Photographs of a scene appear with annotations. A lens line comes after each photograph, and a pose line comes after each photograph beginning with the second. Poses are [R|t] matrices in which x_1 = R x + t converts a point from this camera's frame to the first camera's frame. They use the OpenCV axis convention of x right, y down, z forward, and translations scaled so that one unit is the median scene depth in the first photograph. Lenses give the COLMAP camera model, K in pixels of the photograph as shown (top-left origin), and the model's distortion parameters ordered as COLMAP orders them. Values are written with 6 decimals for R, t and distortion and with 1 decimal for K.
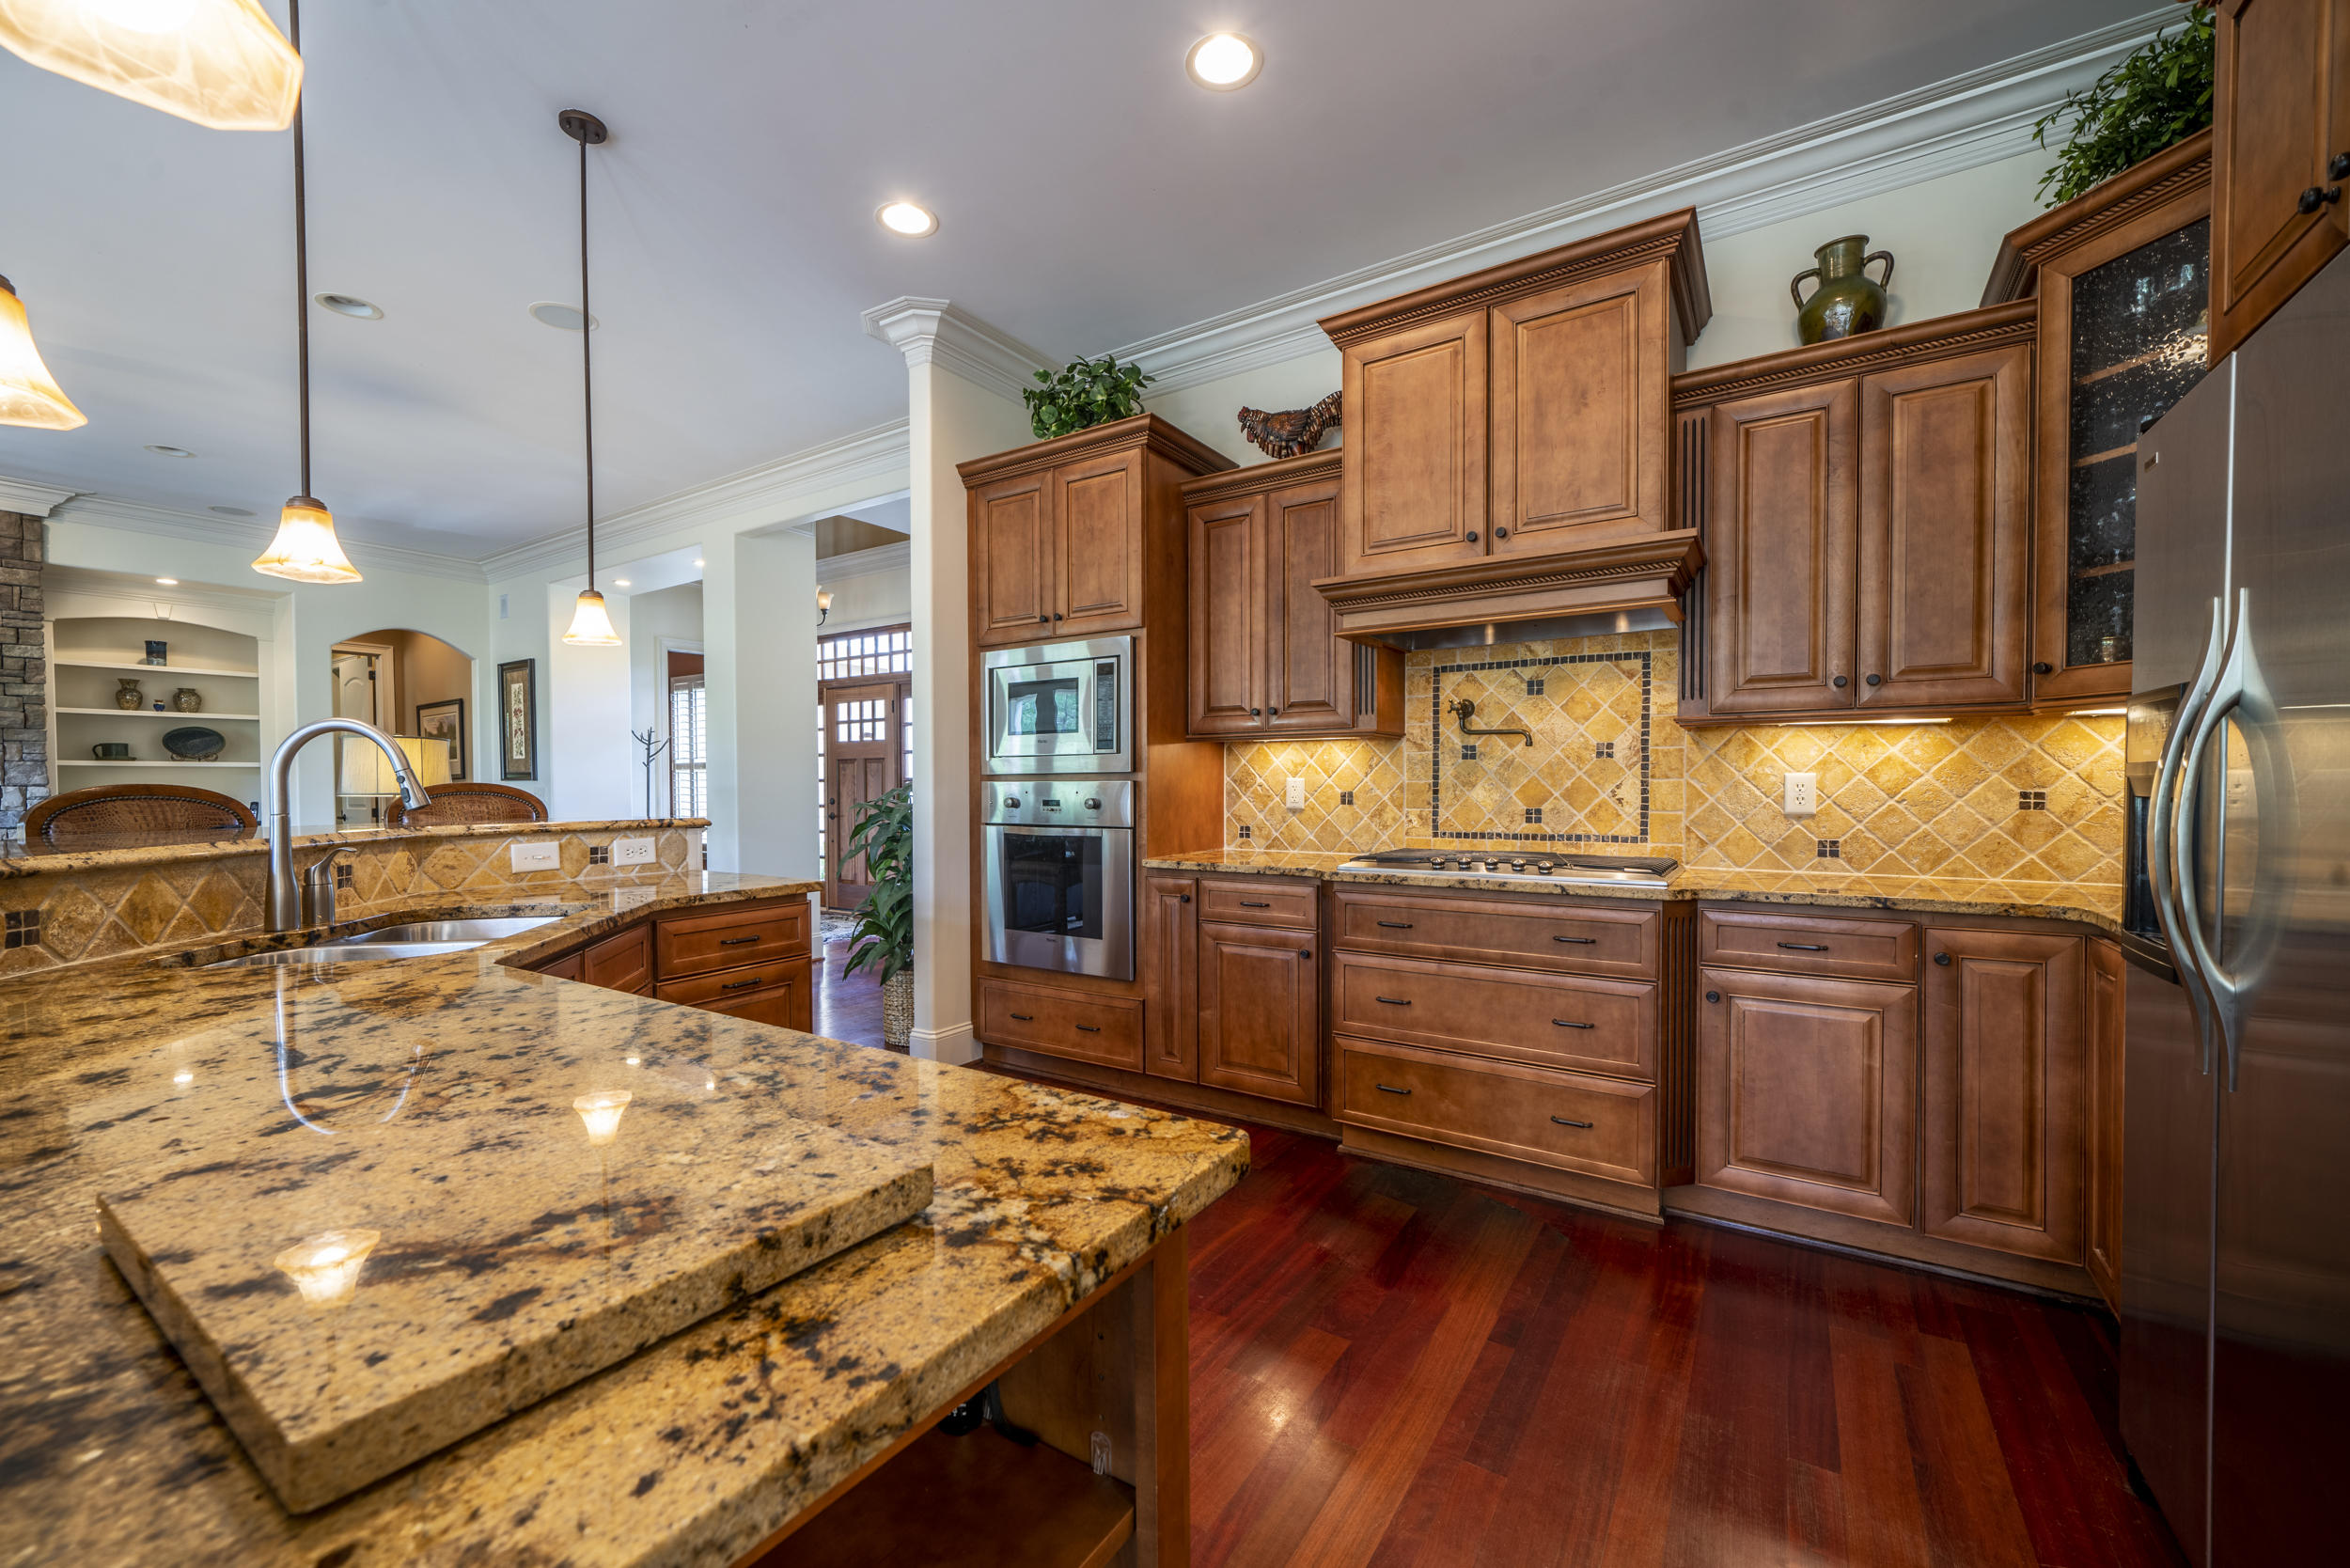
lens RADIAL K [[961.5, 0, 1175.0], [0, 961.5, 784.0], [0, 0, 1]] dist [0.000210, 0.000309]
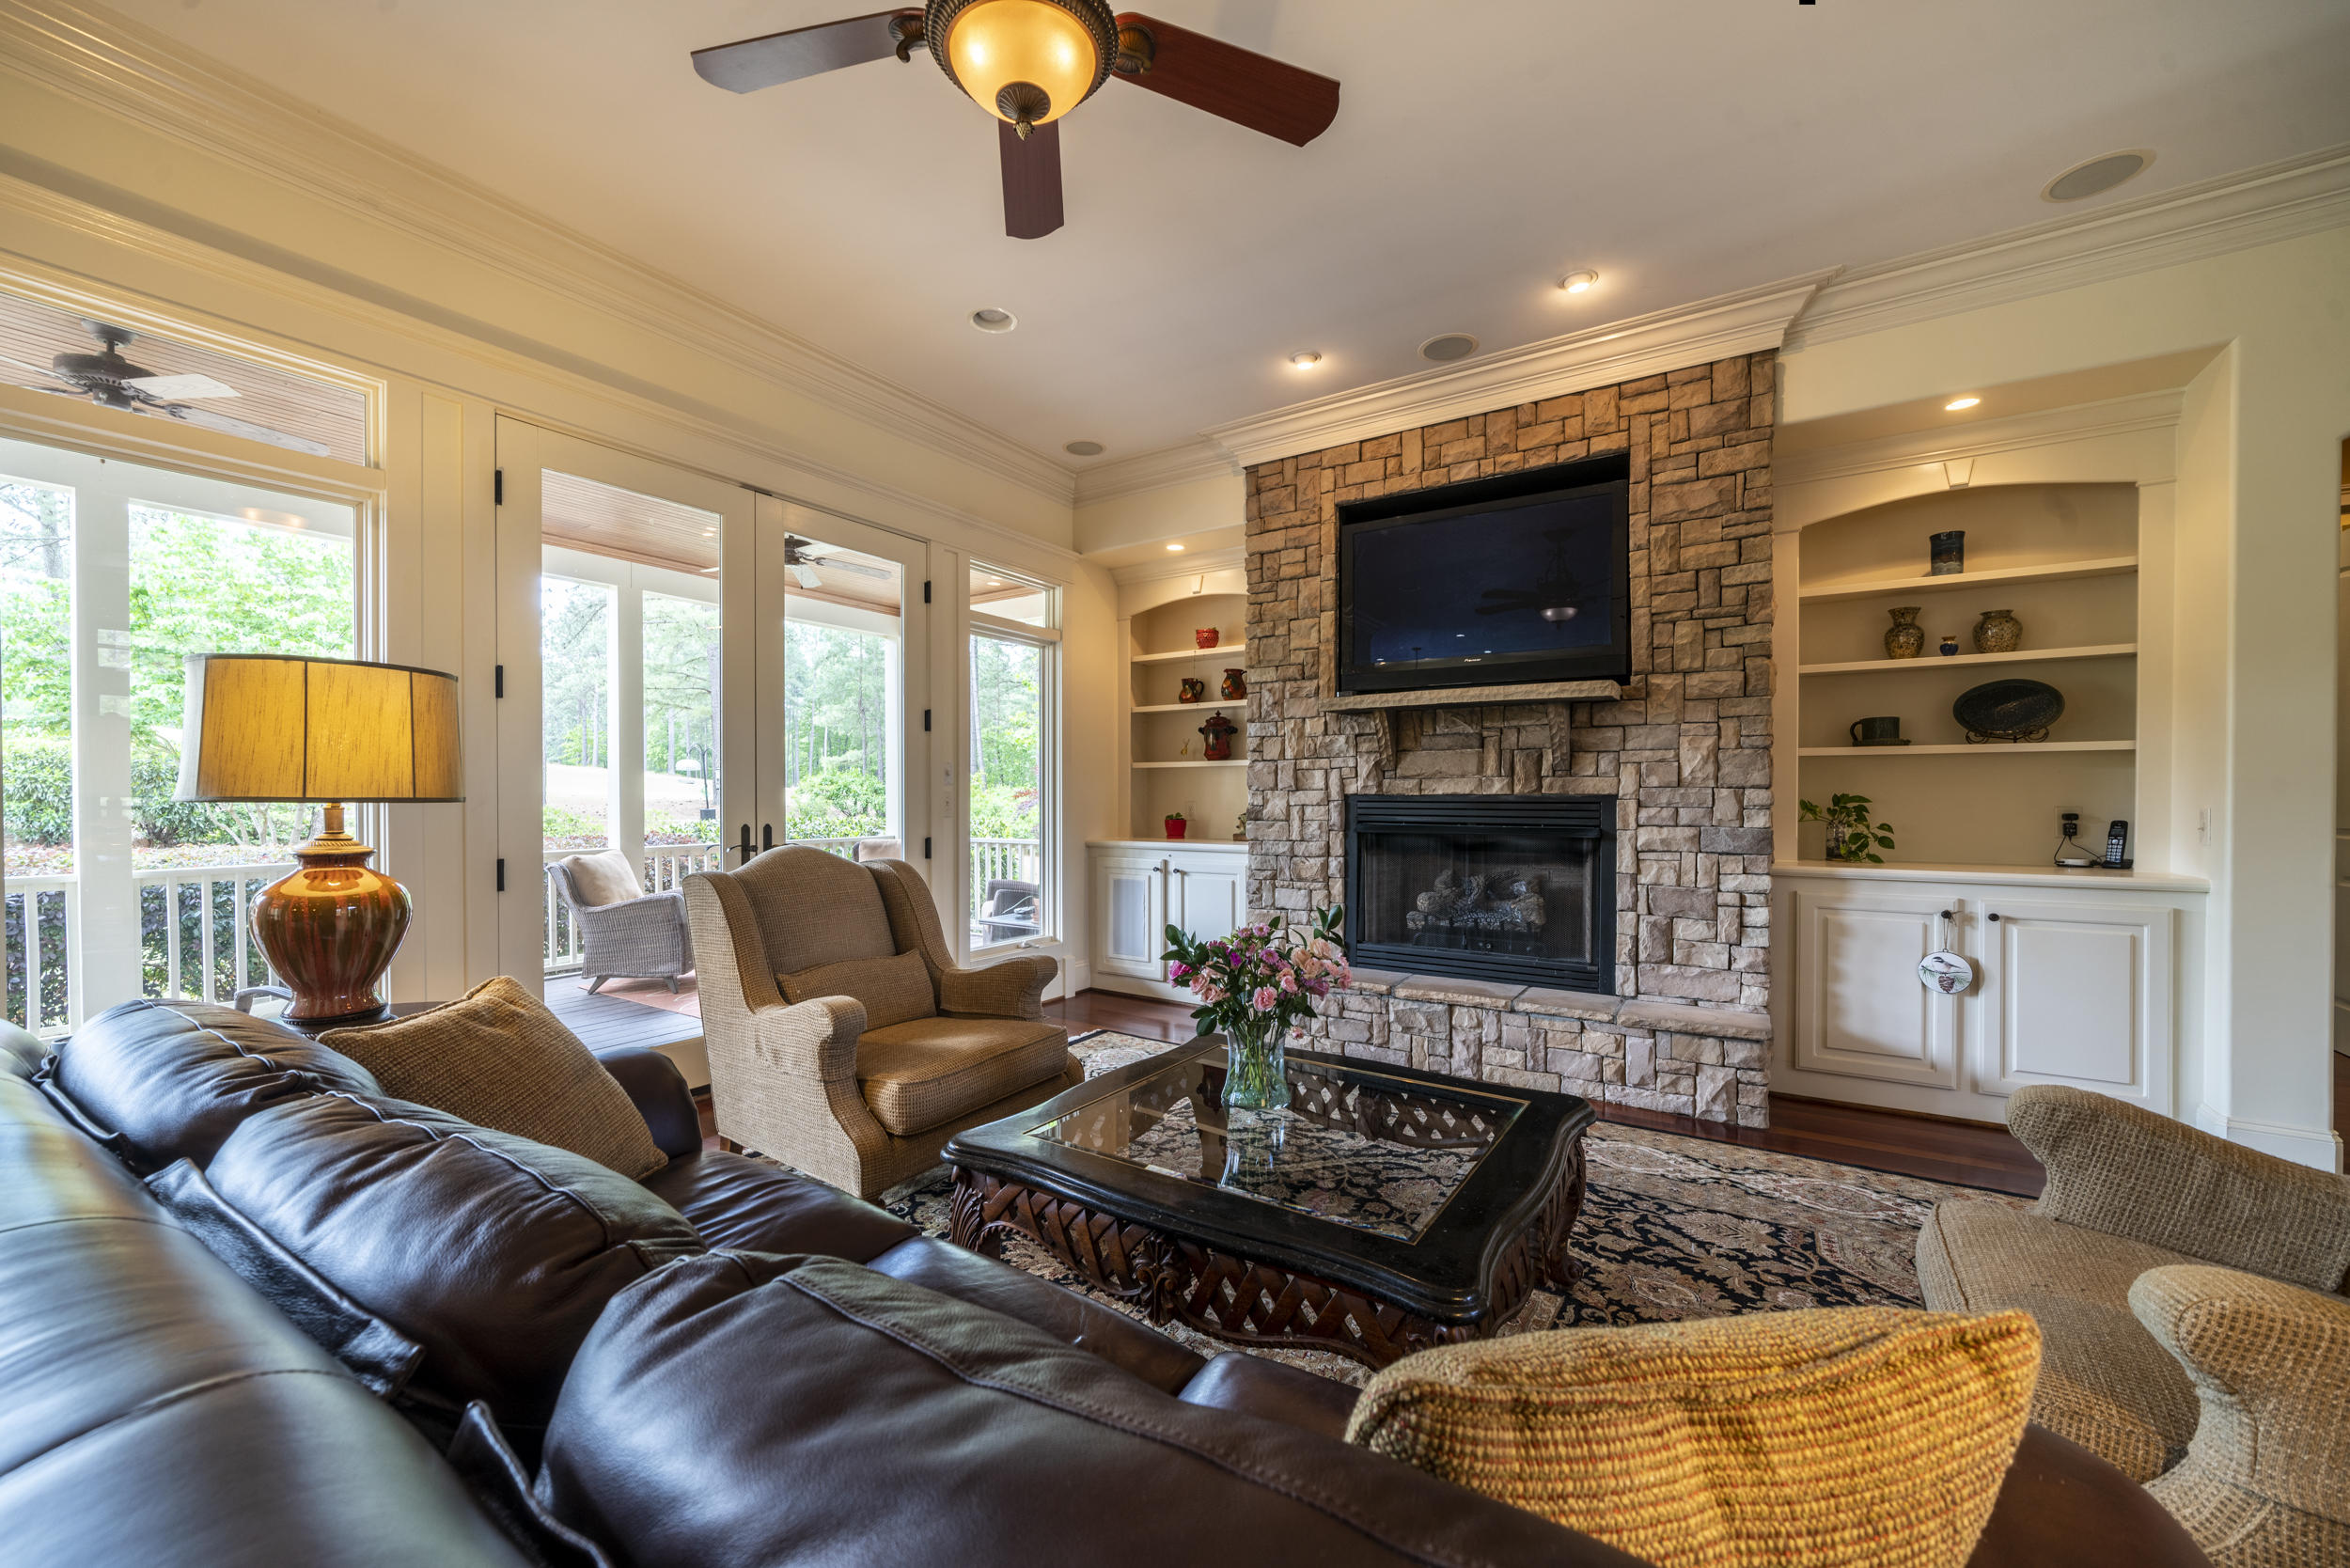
lens RADIAL K [[896.8, 0, 1177.7], [0, 896.8, 815.9], [0, 0, 1]] dist [0.000187, 0.000202]
pose [[0.000218, 0.029599, -0.999562, -0.566805], [-0.002975, 0.999557, 0.029598, 0.003934], [0.999996, 0.002967, 0.000306, 0.588763]]
